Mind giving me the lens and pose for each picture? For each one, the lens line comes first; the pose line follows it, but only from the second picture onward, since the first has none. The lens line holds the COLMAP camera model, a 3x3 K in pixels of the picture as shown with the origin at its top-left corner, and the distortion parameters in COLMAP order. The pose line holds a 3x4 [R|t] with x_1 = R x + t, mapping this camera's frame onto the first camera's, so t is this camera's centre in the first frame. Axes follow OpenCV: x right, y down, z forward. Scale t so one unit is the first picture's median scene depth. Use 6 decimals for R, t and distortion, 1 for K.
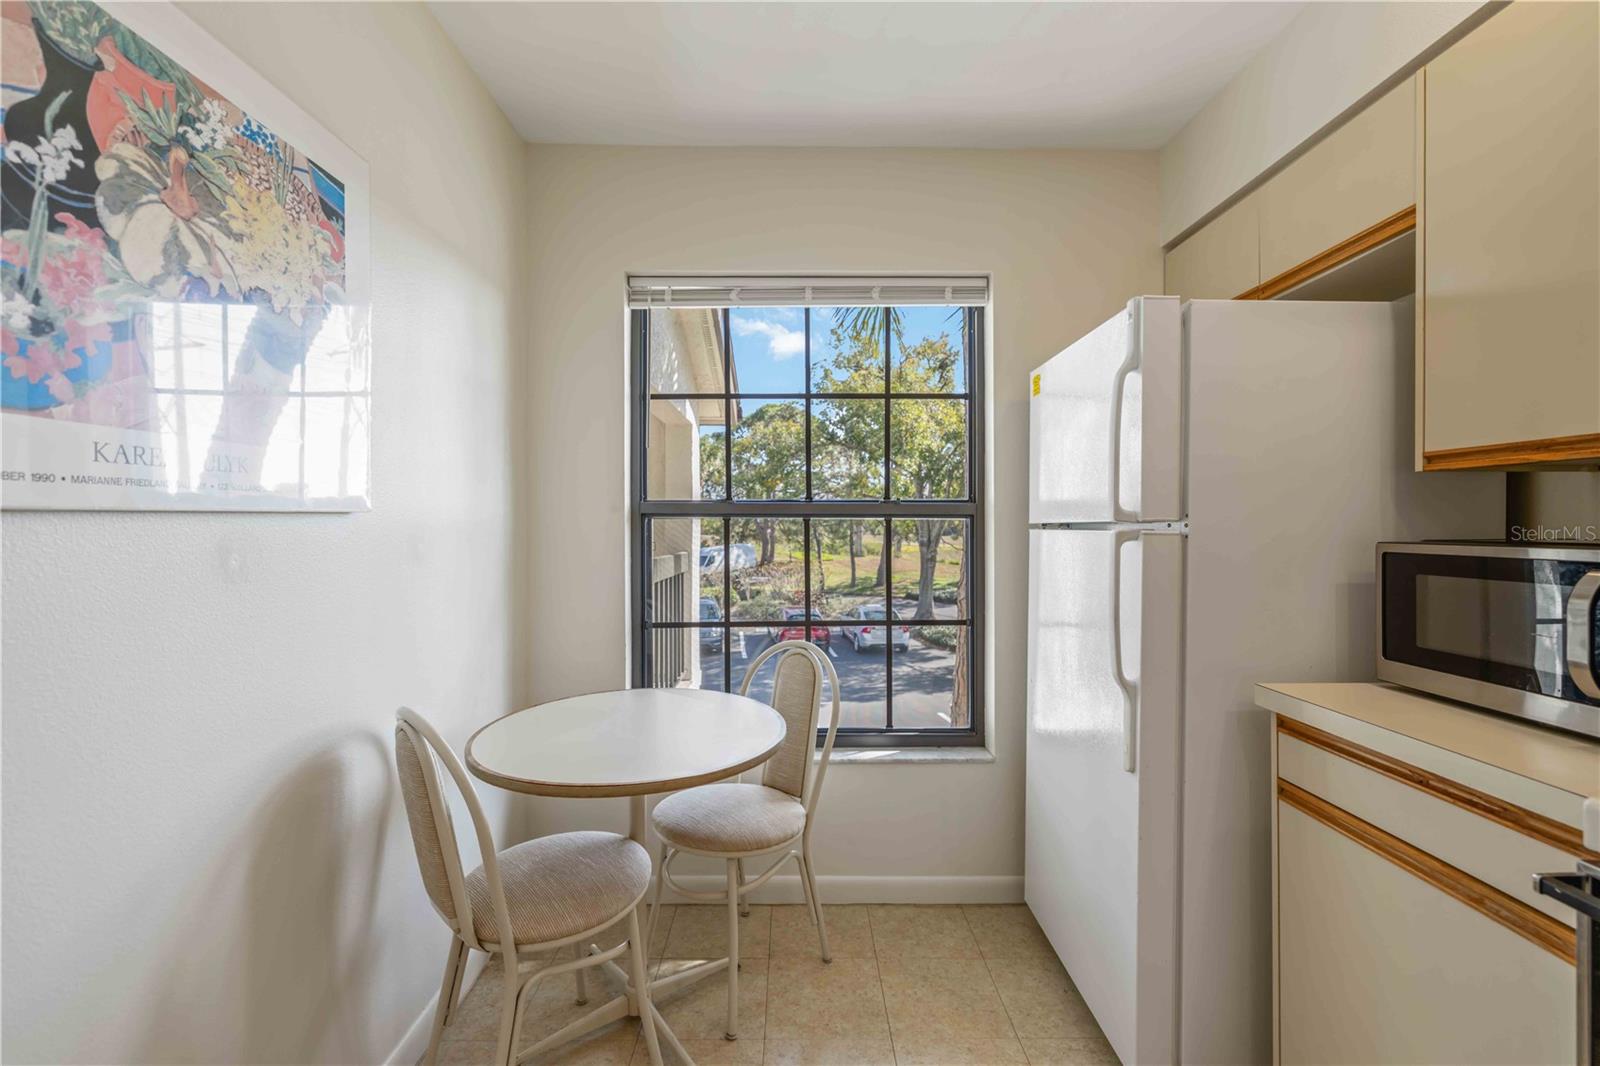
lens RADIAL K [[695.9, 0, 799.7], [0, 695.9, 526.4], [0, 0, 1]] dist [0.001588, 0.002785]
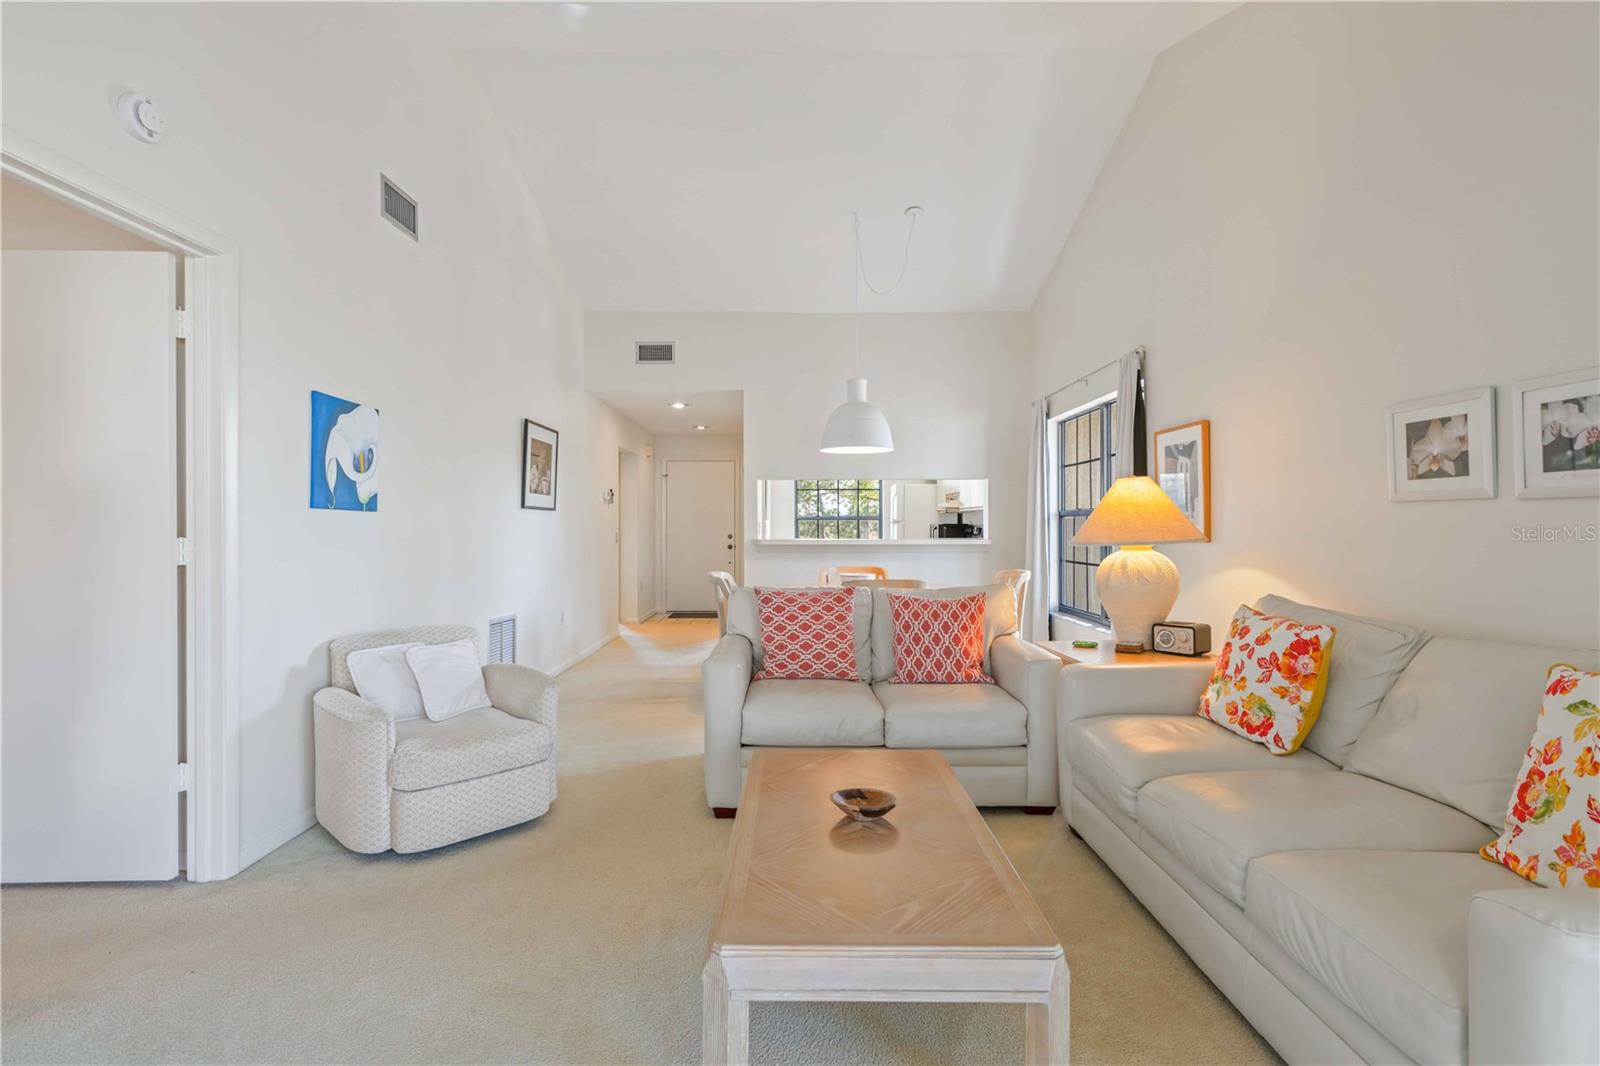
lens RADIAL K [[791.9, 0, 789.3], [0, 791.9, 526.0], [0, 0, 1]] dist [0.008490, -0.002396]
pose [[0.999960, -0.002136, -0.008722, -0.368658], [0.002124, 0.999997, -0.001408, 0.044415], [0.008725, 0.001390, 0.999961, -5.767007]]
